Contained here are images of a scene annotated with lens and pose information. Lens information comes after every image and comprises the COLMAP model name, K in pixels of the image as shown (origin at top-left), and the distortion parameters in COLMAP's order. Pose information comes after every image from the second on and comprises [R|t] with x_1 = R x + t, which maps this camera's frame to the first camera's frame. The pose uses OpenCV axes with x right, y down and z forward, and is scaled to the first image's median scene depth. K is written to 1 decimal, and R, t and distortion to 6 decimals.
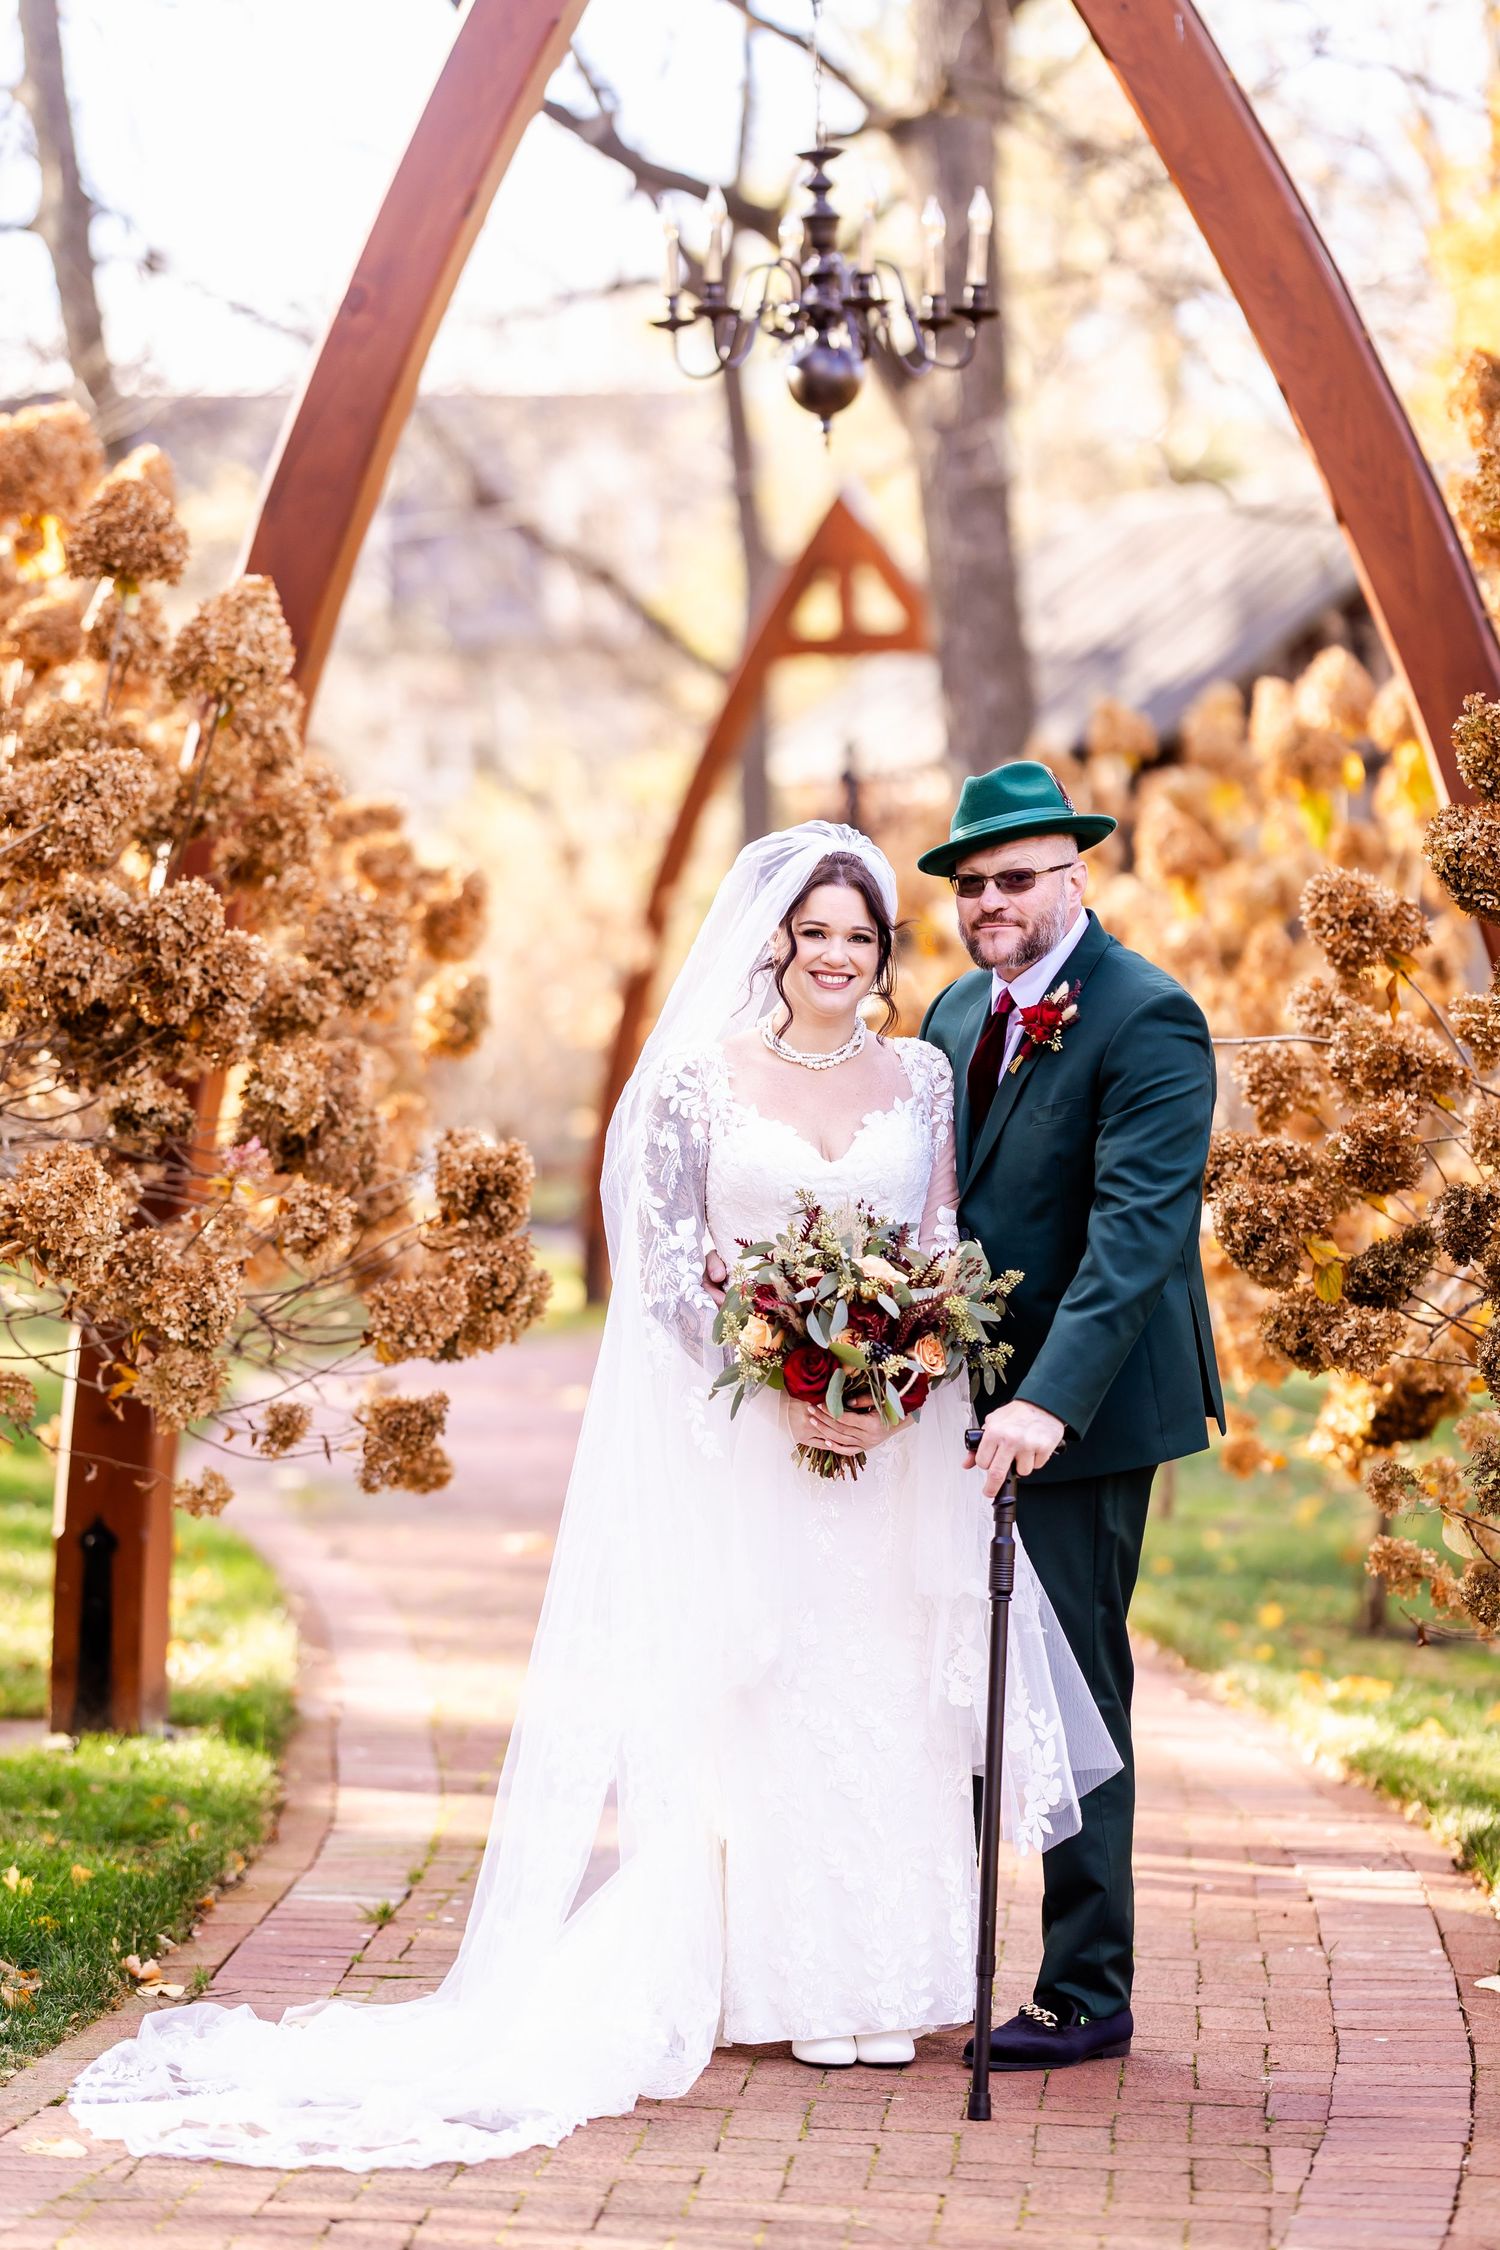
lens RADIAL K [[5565.5, 0, 750.0], [0, 5565.5, 1125.0], [0, 0, 1]] dist [0.052416, -4.235317]
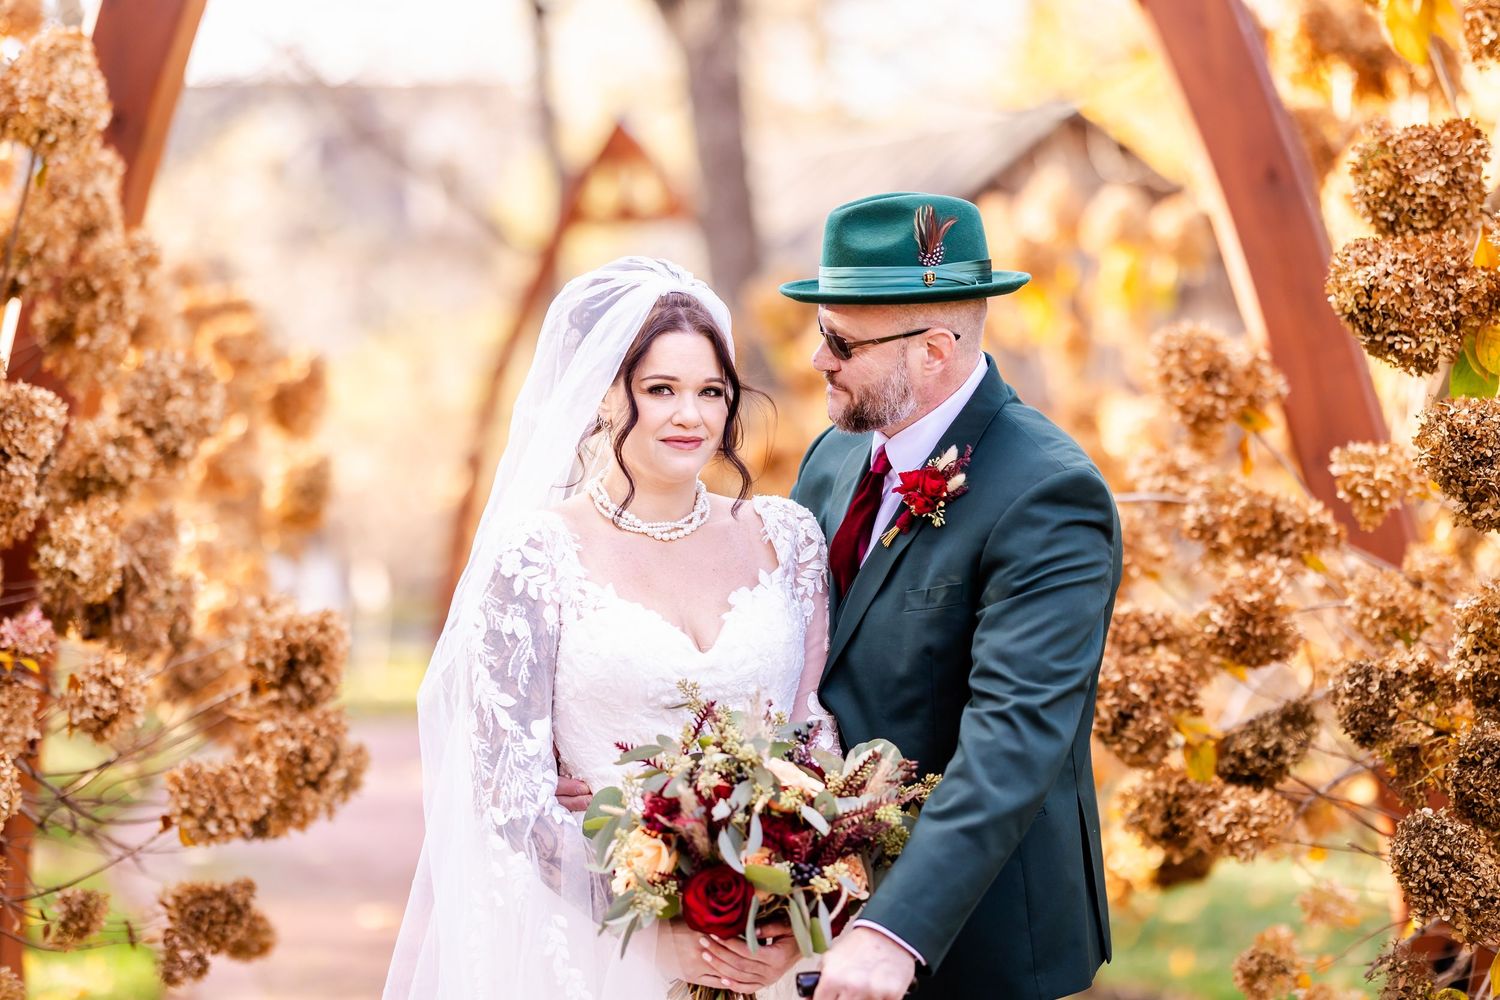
lens RADIAL K [[3710.3, 0, 750.0], [0, 3710.3, 500.0], [0, 0, 1]] dist [0.052416, -4.235317]
pose [[0.998576, -0.000803, 0.053334, -0.004341], [0.001669, 0.999867, -0.016197, -0.005176], [-0.053314, 0.016263, 0.998445, 0.374492]]
